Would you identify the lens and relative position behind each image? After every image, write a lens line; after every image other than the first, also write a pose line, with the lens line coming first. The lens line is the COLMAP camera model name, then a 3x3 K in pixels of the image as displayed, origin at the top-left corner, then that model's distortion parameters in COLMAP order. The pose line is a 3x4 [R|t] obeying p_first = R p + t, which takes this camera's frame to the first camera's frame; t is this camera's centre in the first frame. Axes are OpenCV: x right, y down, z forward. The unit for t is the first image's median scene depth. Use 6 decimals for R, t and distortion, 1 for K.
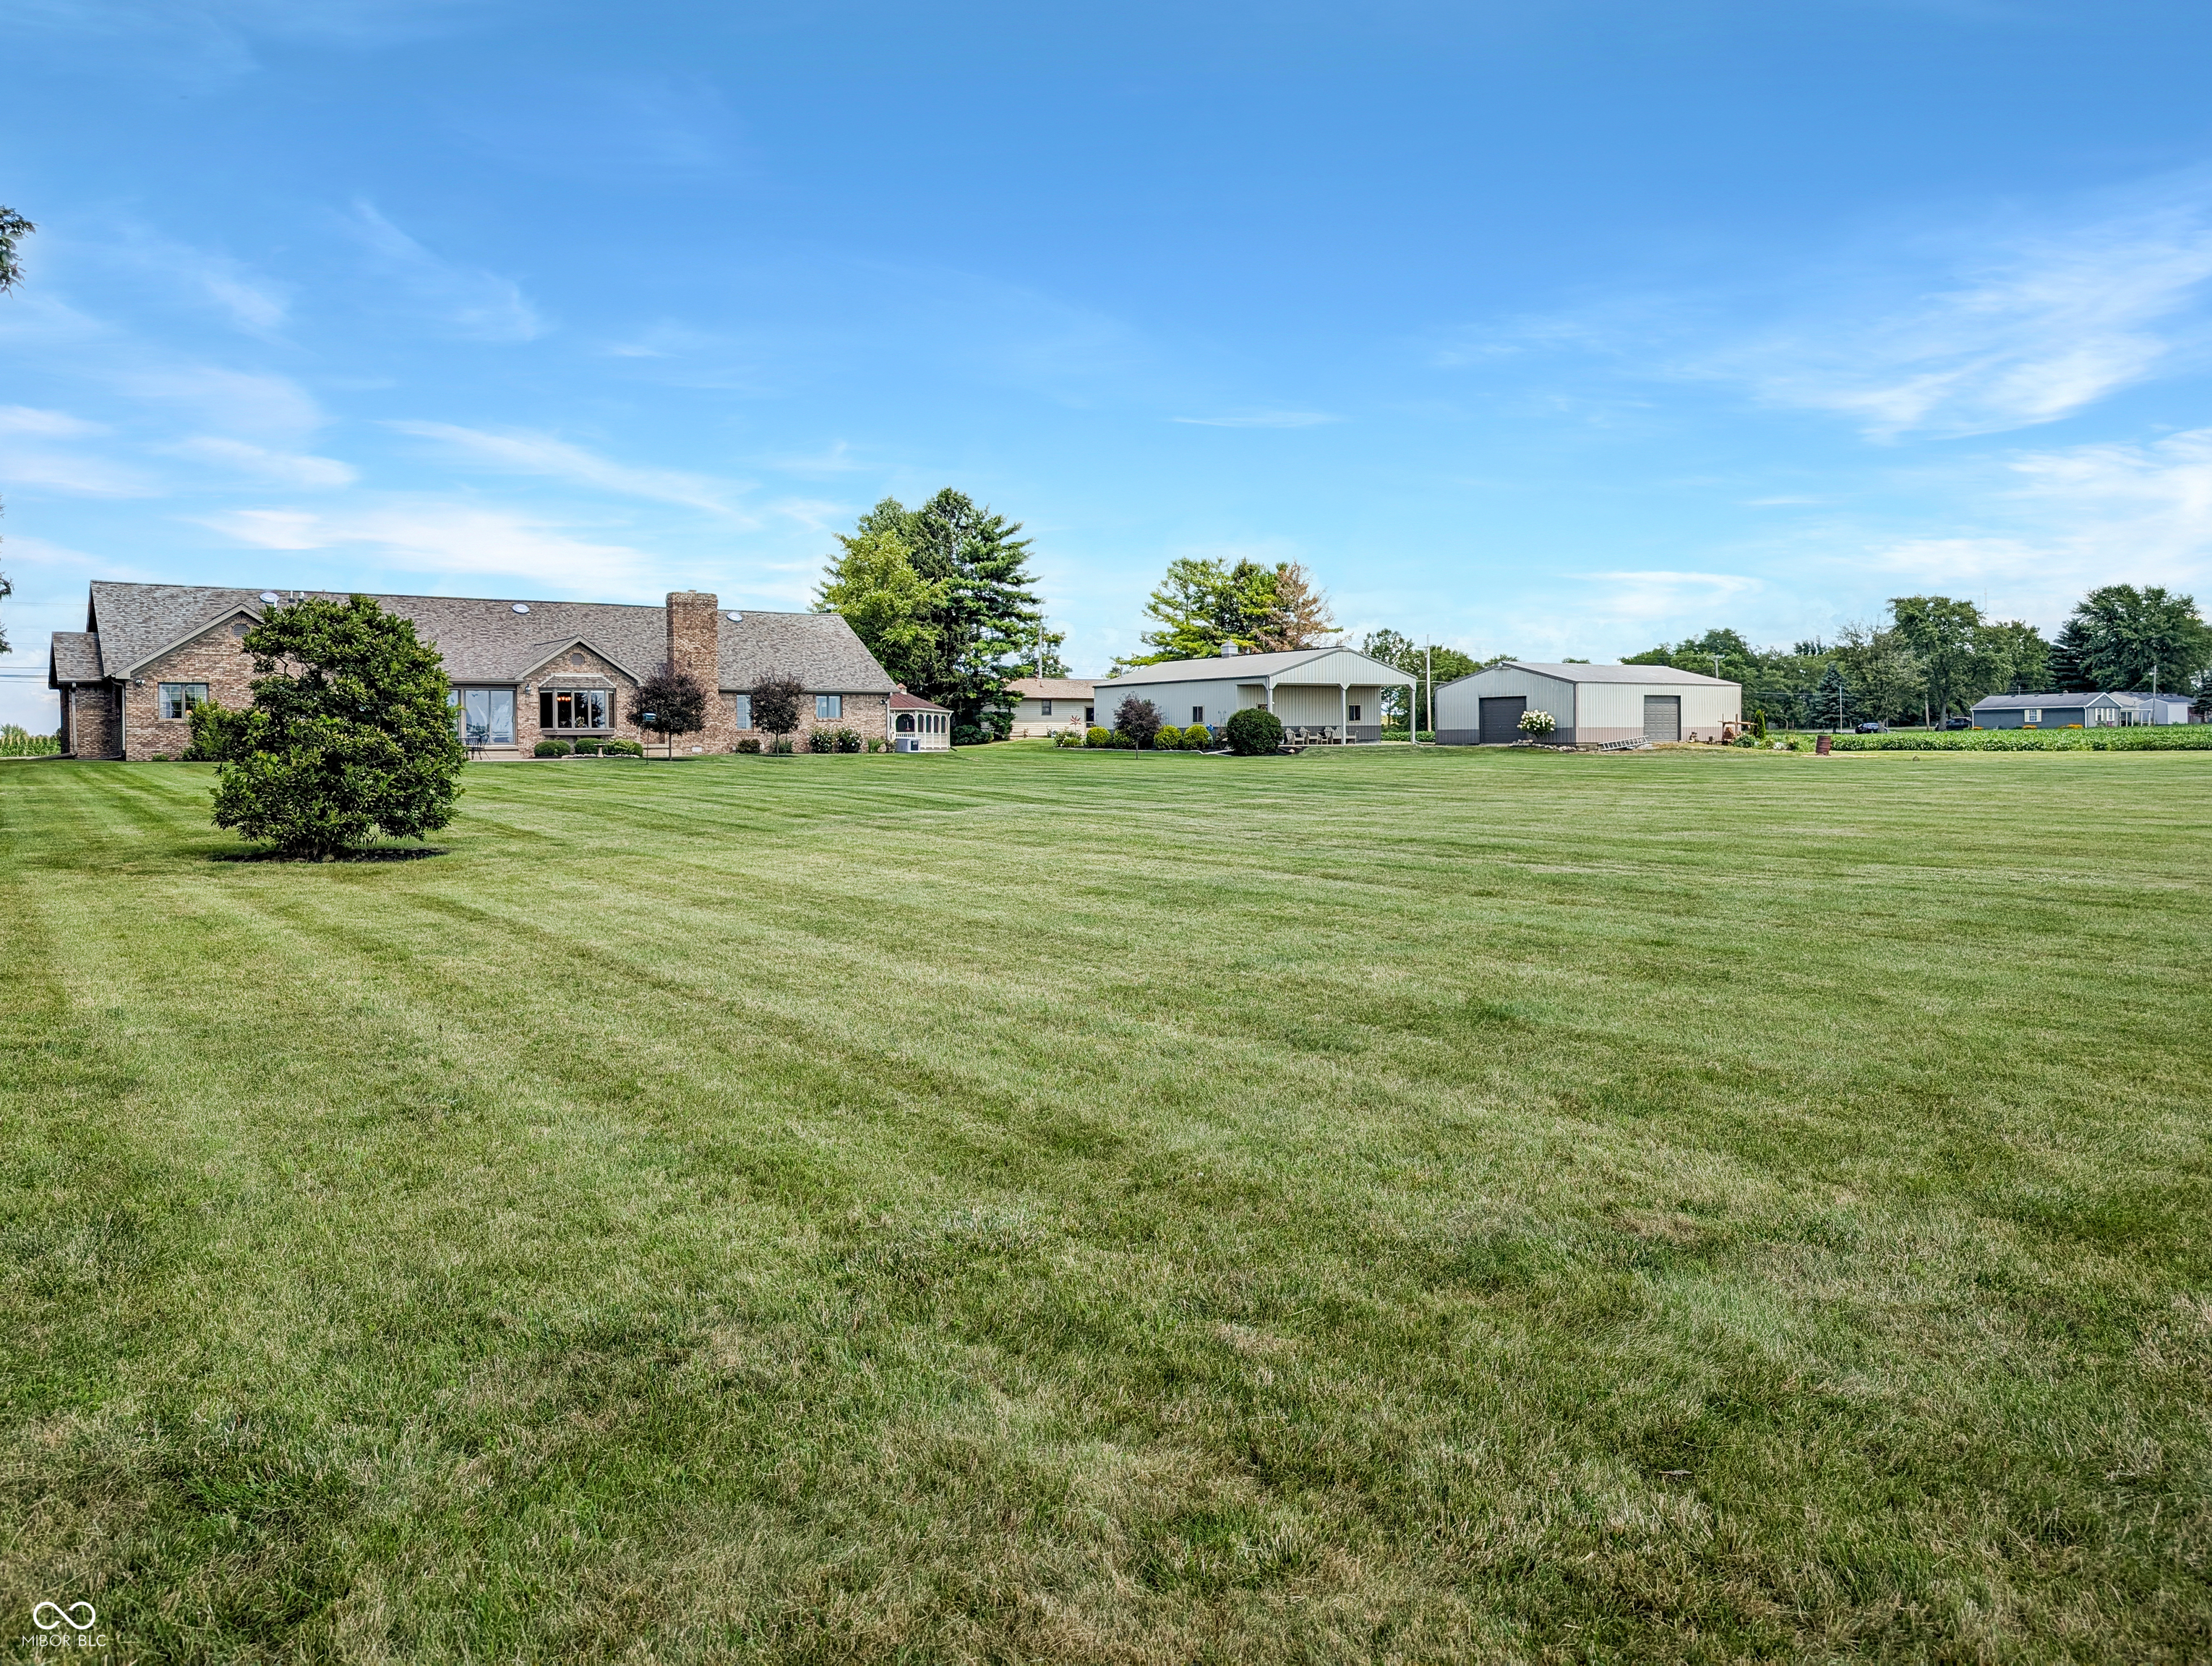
lens RADIAL K [[1609.3, 0, 1106.0], [0, 1609.3, 833.0], [0, 0, 1]] dist [-0.000075, 0.000790]
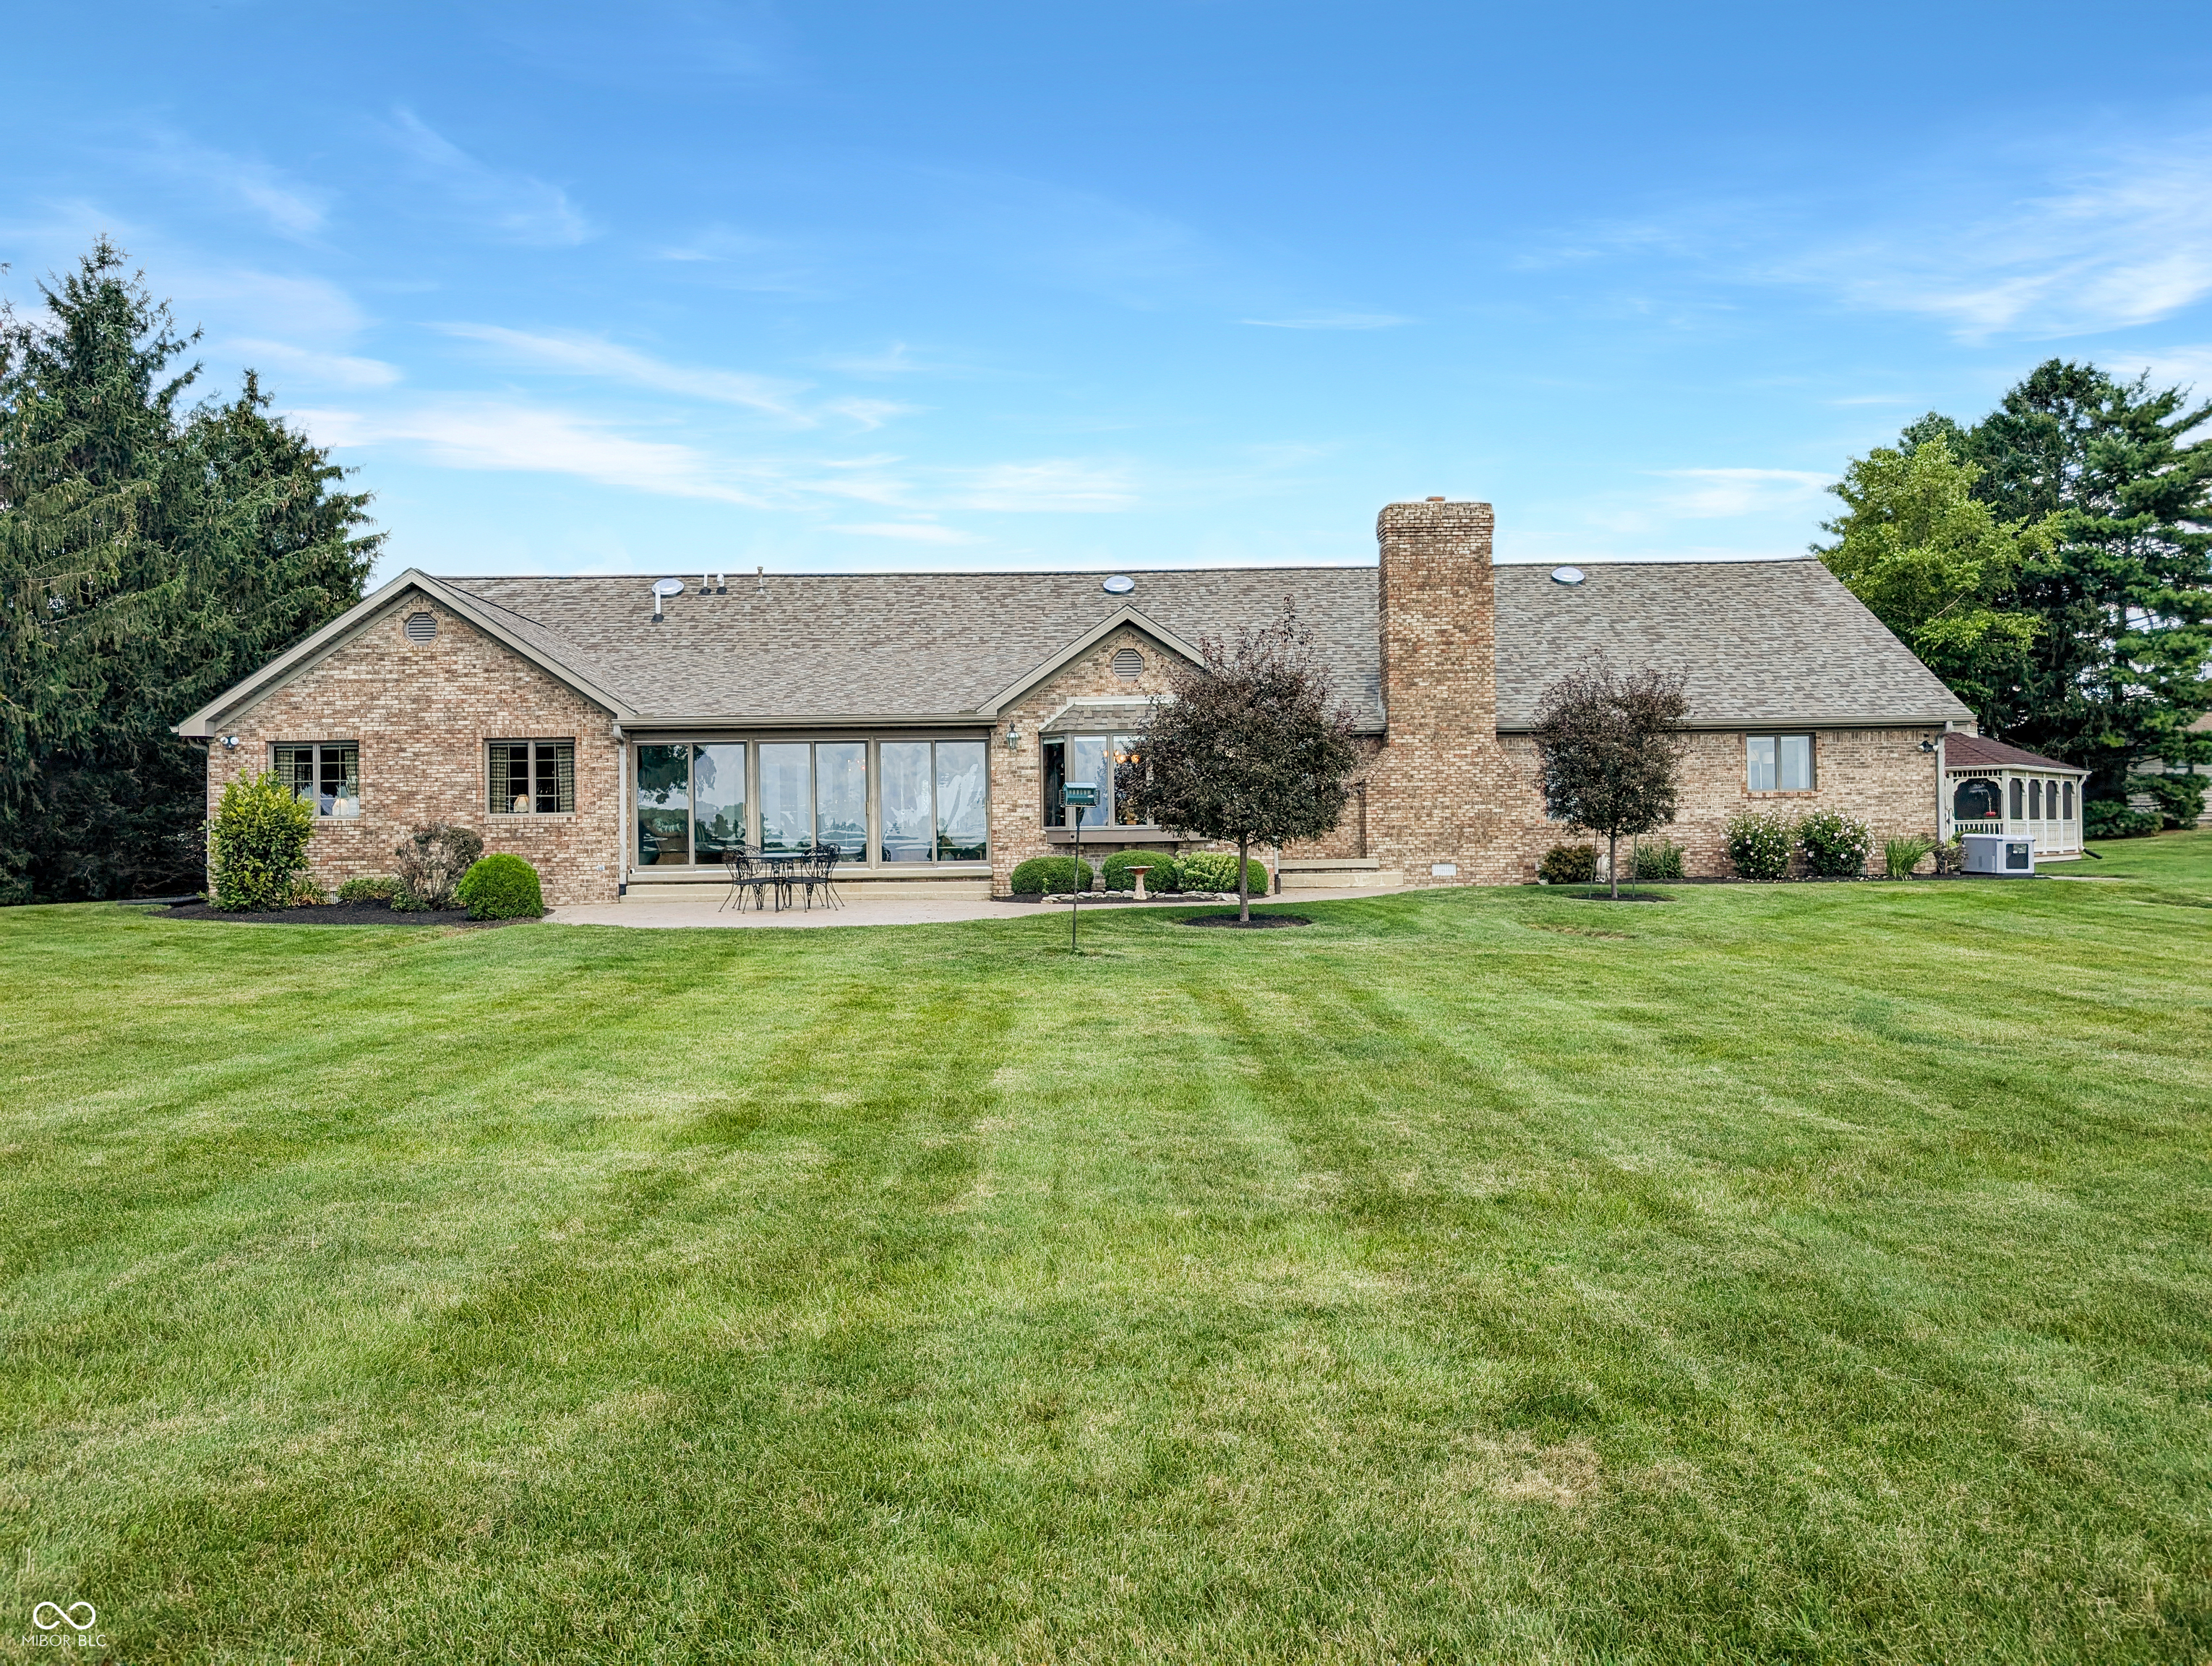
lens RADIAL K [[1609.3, 0, 1106.0], [0, 1609.3, 833.0], [0, 0, 1]] dist [-0.000075, 0.000790]
pose [[0.825727, -0.004248, -0.564053, -0.061944], [-0.023364, 0.998856, -0.041725, -0.029482], [0.563585, 0.047632, 0.824684, 0.422041]]
